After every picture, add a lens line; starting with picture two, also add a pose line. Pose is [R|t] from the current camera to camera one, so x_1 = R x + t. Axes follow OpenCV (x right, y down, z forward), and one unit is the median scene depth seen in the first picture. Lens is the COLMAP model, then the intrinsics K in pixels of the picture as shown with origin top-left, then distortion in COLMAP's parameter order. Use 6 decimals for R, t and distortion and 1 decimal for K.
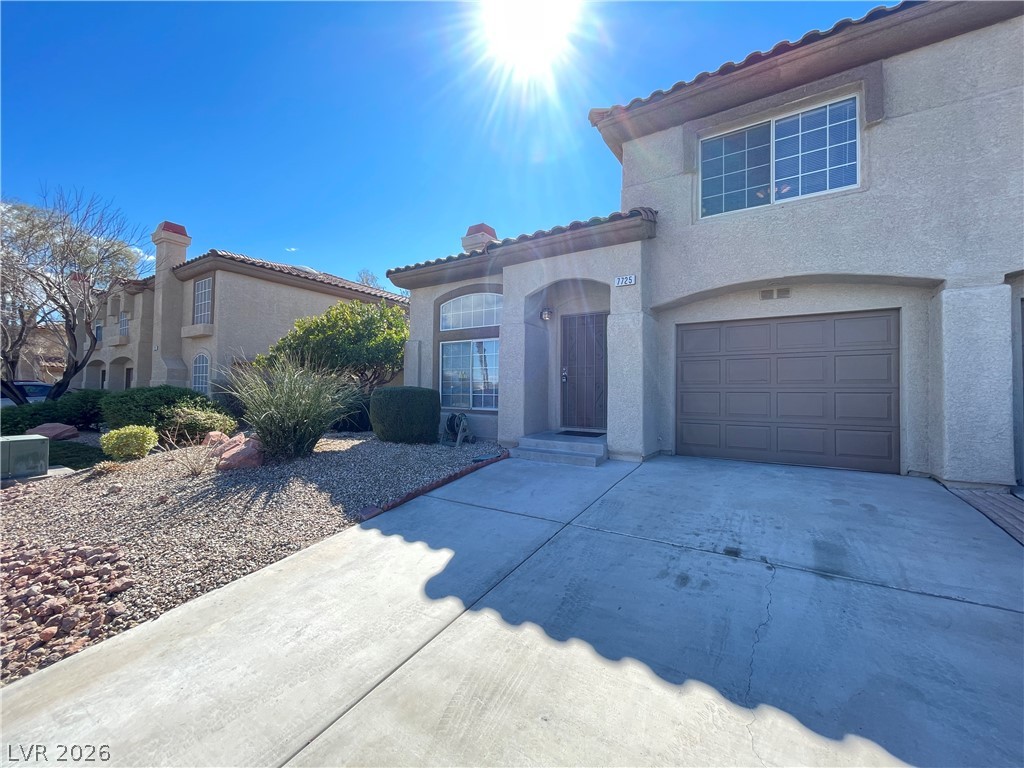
lens RADIAL K [[413.0, 0, 507.7], [0, 413.0, 386.0], [0, 0, 1]] dist [-0.000084, 0.000554]
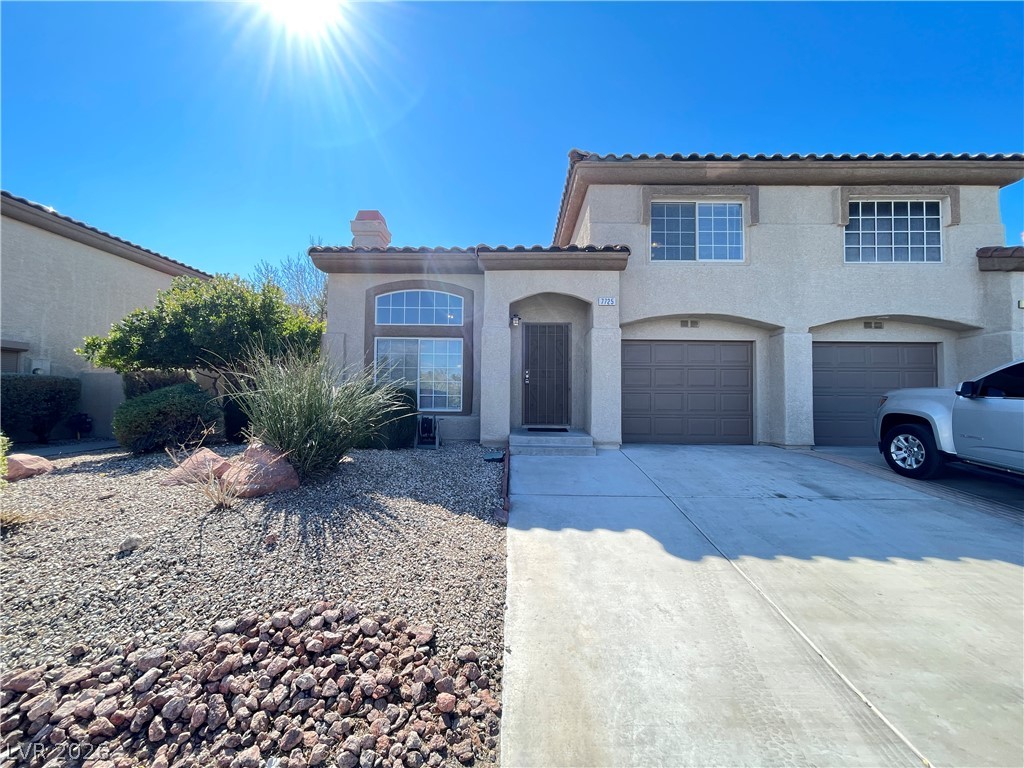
lens RADIAL K [[413.0, 0, 507.5], [0, 413.0, 387.6], [0, 0, 1]] dist [-0.000084, 0.000554]
pose [[0.847861, 0.010837, 0.530107, -0.700213], [-0.009293, 0.999941, -0.005579, 0.010143], [-0.530137, -0.000196, 0.847912, 0.143655]]
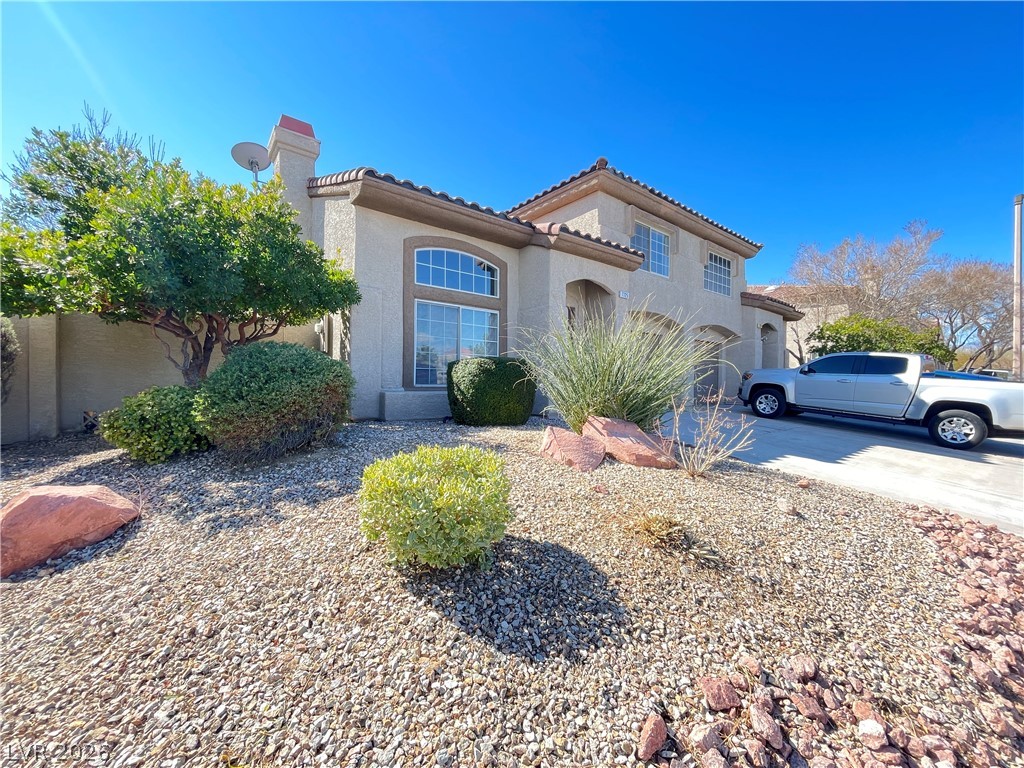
lens RADIAL K [[413.0, 0, 505.8], [0, 413.0, 381.2], [0, 0, 1]] dist [-0.000084, 0.000554]
pose [[0.315455, -0.007648, 0.948910, -1.472977], [-0.026615, 0.999503, 0.016903, 0.053872], [-0.948567, -0.030587, 0.315095, 1.070774]]
